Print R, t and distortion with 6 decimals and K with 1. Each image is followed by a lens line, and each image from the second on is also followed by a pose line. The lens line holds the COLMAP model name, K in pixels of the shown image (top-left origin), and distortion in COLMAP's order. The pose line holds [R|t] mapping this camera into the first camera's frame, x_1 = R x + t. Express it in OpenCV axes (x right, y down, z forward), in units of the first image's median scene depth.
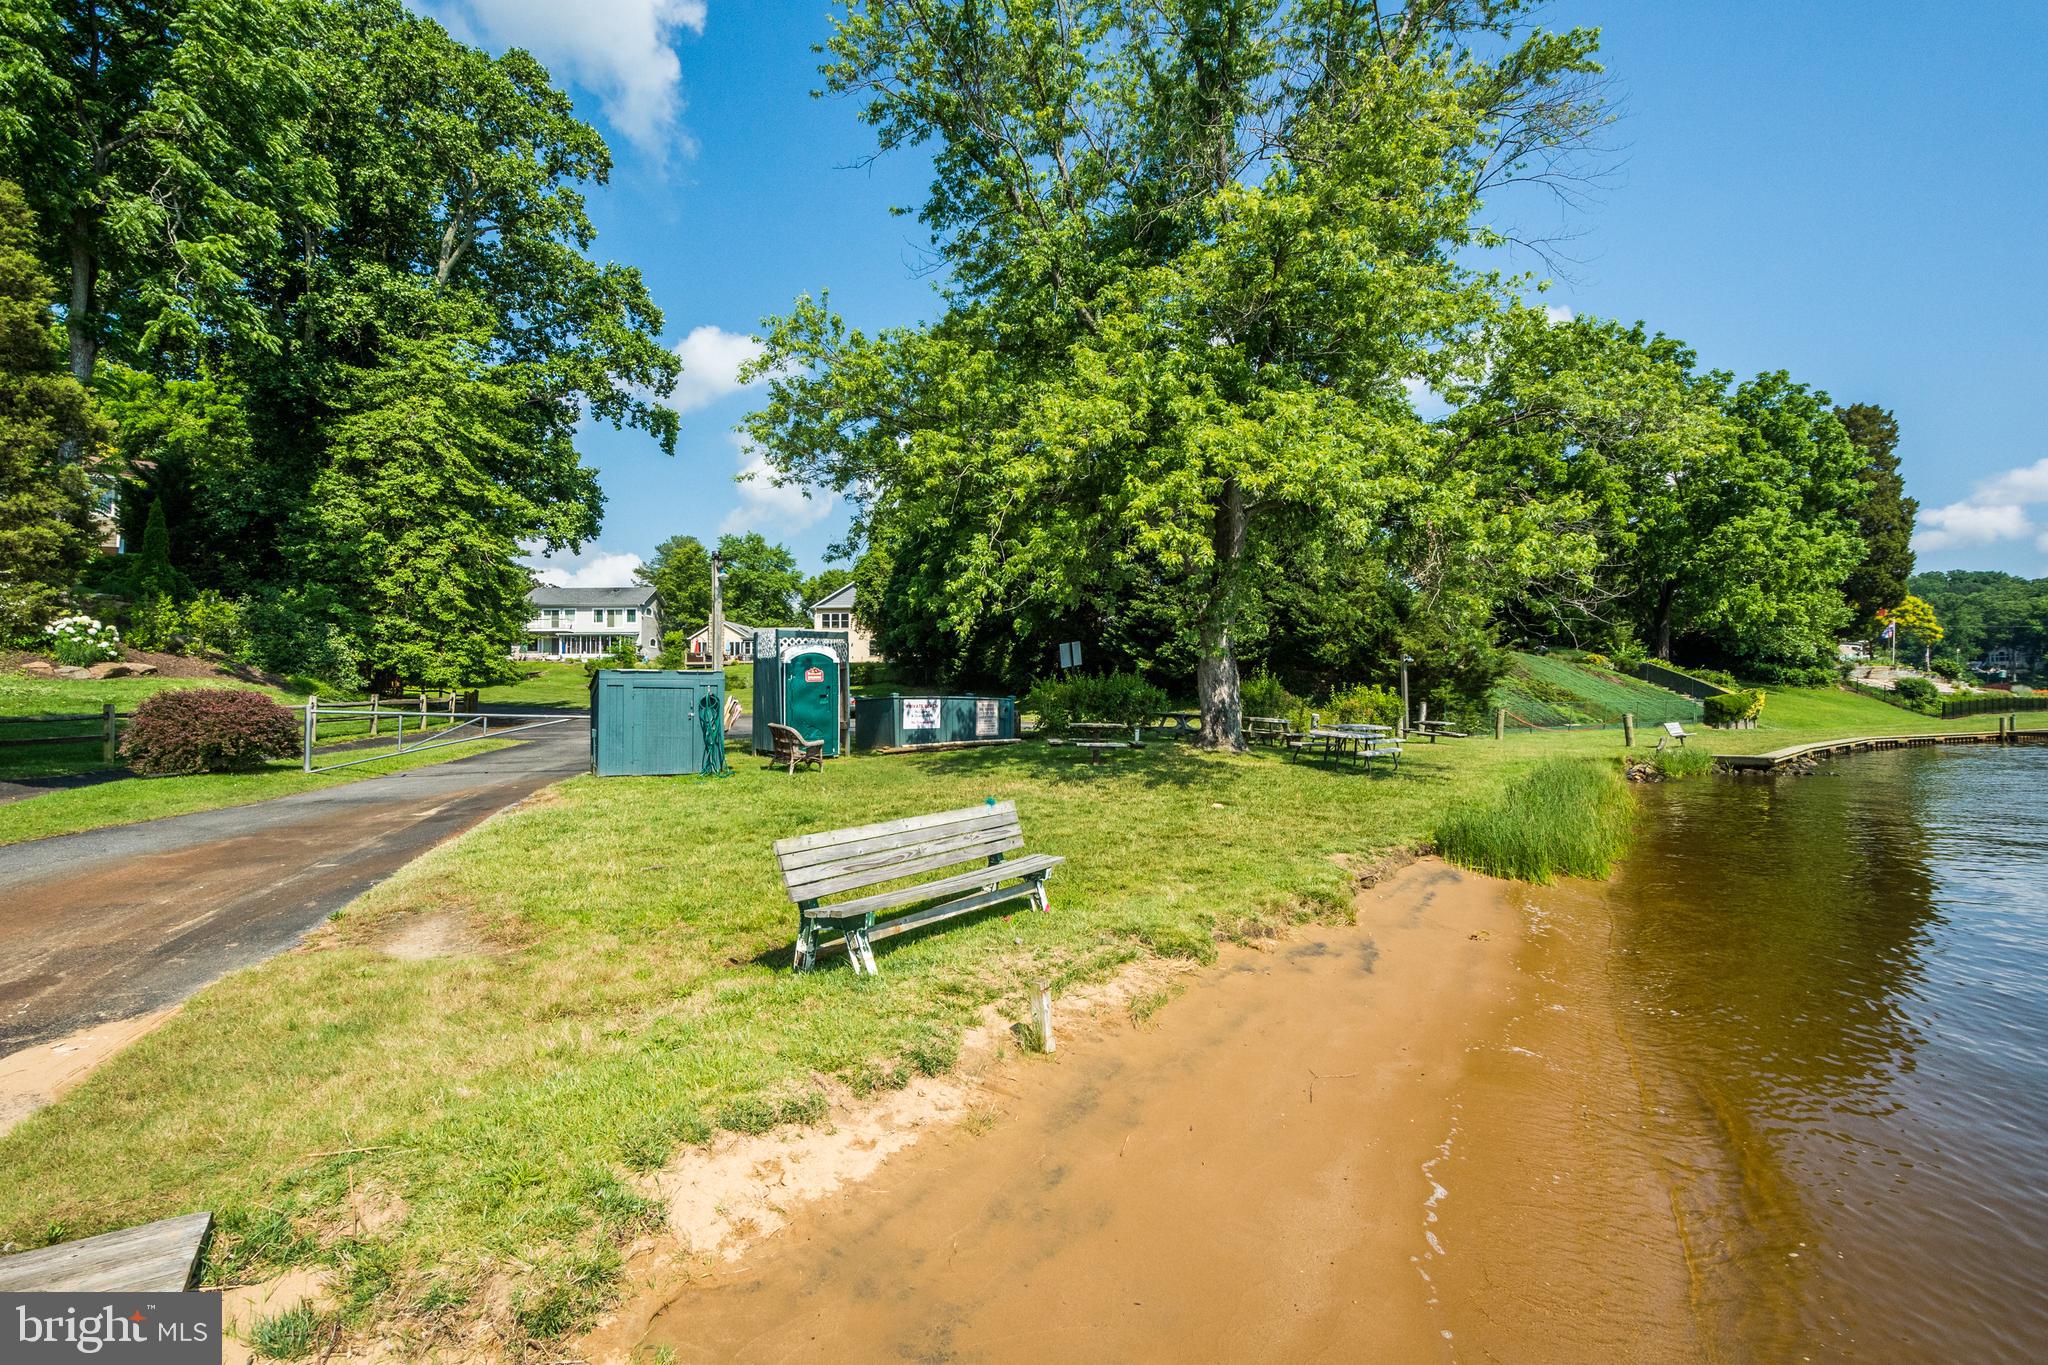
lens RADIAL K [[920.3, 0, 1024.0], [0, 920.3, 682.5], [0, 0, 1]] dist [0.004057, 0.000173]
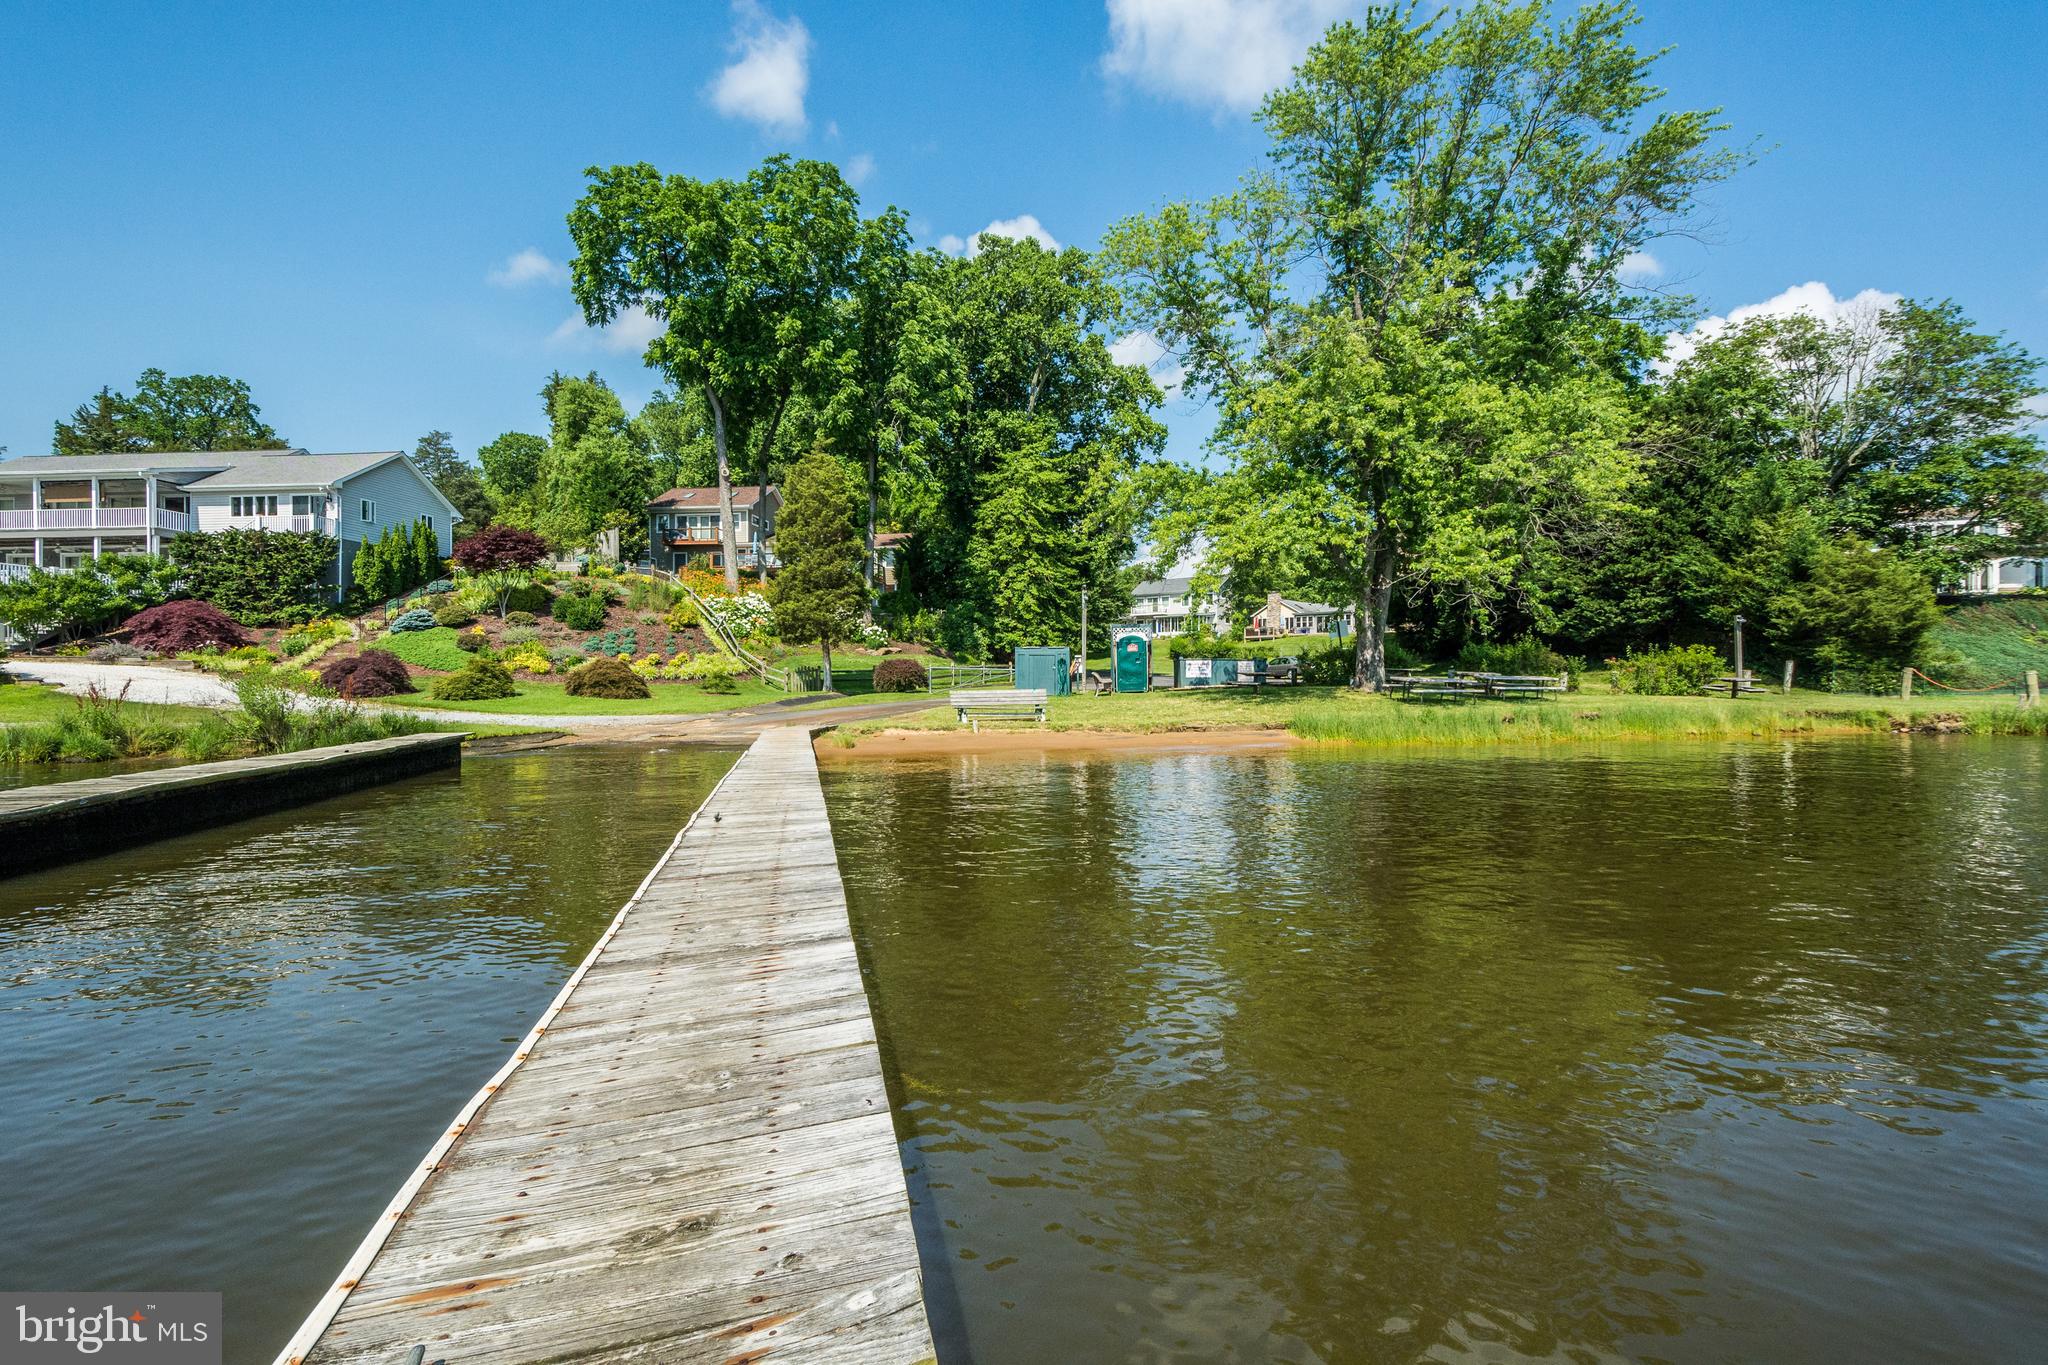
lens RADIAL K [[920.3, 0, 1024.0], [0, 920.3, 682.5], [0, 0, 1]] dist [0.004057, 0.000173]
pose [[0.782526, 0.004088, -0.622605, 0.423996], [0.015877, 0.999522, 0.026518, 0.005198], [0.622416, -0.030637, 0.782087, -0.333544]]
